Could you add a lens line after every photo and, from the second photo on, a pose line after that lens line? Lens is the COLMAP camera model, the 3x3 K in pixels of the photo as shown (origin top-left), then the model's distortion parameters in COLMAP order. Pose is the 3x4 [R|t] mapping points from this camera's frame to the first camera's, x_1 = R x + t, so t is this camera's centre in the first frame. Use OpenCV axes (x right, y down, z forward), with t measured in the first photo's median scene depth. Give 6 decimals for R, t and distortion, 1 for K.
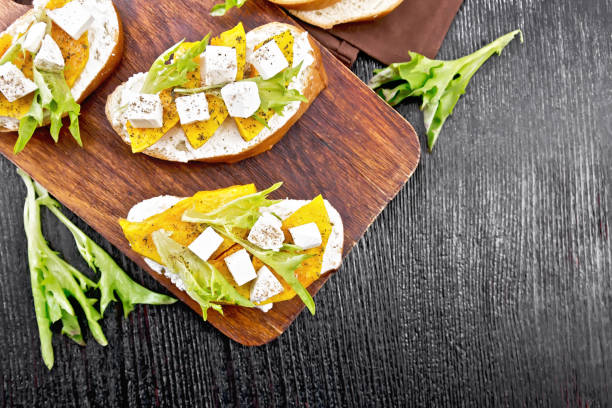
lens RADIAL K [[559.5, 0, 263.6], [0, 559.5, 233.7], [0, 0, 1]] dist [0.001705, 0.000000]
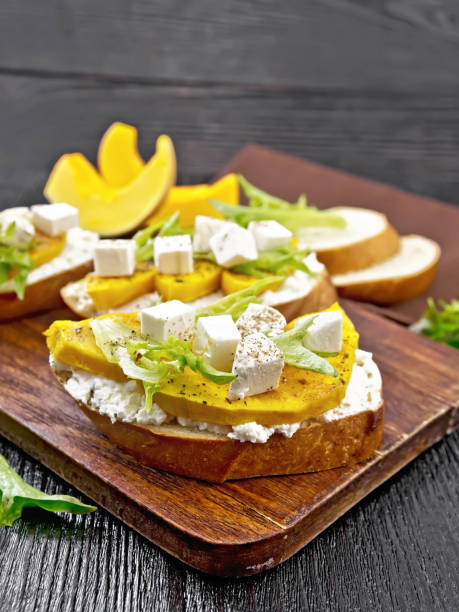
lens RADIAL K [[826.0, 0, 235.5], [0, 826.0, 305.9], [0, 0, 1]] dist [-0.081385, 0.000000]
pose [[0.998243, 0.007614, -0.058764, 0.030492], [-0.056335, 0.429400, -0.901356, 0.784132], [0.018371, 0.903082, 0.429074, 0.494841]]
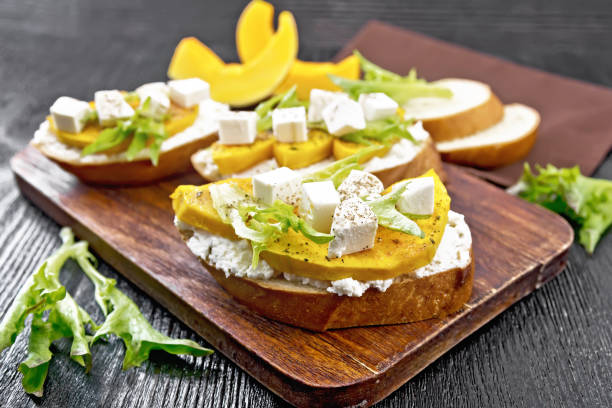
lens RADIAL K [[743.2, 0, 324.0], [0, 743.2, 180.5], [0, 0, 1]] dist [-0.076442, 0.000000]
pose [[0.991203, 0.009471, -0.132008, 0.078263], [-0.122082, 0.450574, -0.884353, 0.775456], [0.051104, 0.892689, 0.447766, 0.486137]]
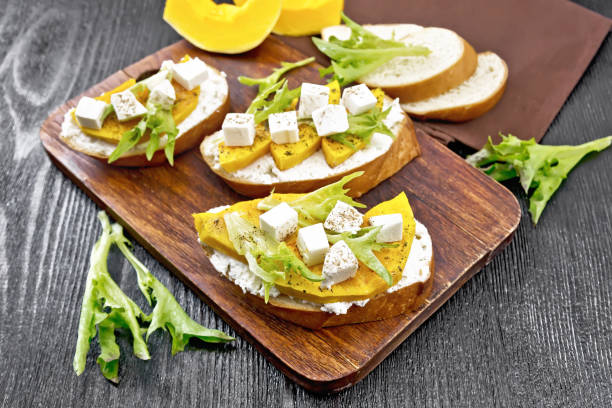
lens RADIAL K [[799.9, 0, 305.5], [0, 799.9, 208.9], [0, 0, 1]] dist [-0.138788, 0.000000]
pose [[0.990445, 0.027454, -0.135146, 0.107464], [-0.110148, 0.747145, -0.655471, 0.772450], [0.082978, 0.664094, 0.743030, -0.006644]]
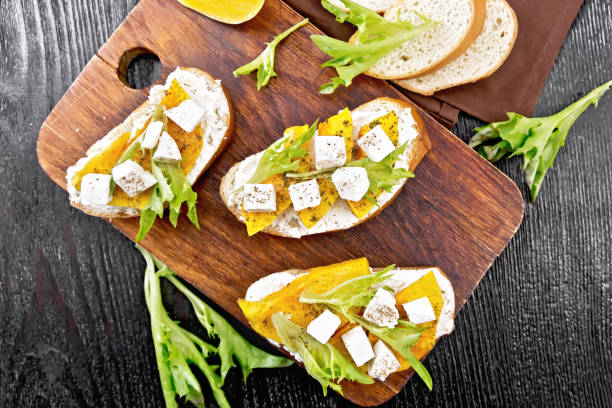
lens RADIAL K [[559.5, 0, 342.6], [0, 559.5, 170.1], [0, 0, 1]] dist [0.001705, 0.000000]
pose [[0.998683, -0.046929, -0.020728, -0.029331], [0.046610, 0.998791, -0.015635, -0.221451], [0.021437, 0.014649, 0.999663, -0.036704]]
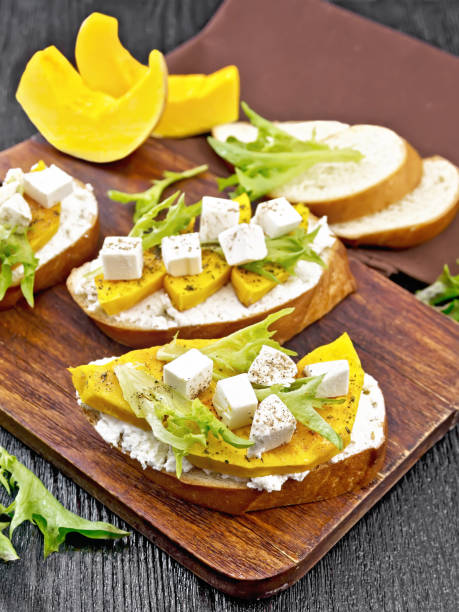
lens RADIAL K [[1206.7, 0, 233.5], [0, 1206.7, 306.5], [0, 0, 1]] dist [-0.127291, 0.000000]
pose [[0.999000, 0.003130, -0.044600, 0.021136], [-0.034373, 0.691670, -0.721395, 0.947526], [0.028591, 0.722207, 0.691086, -0.116670]]
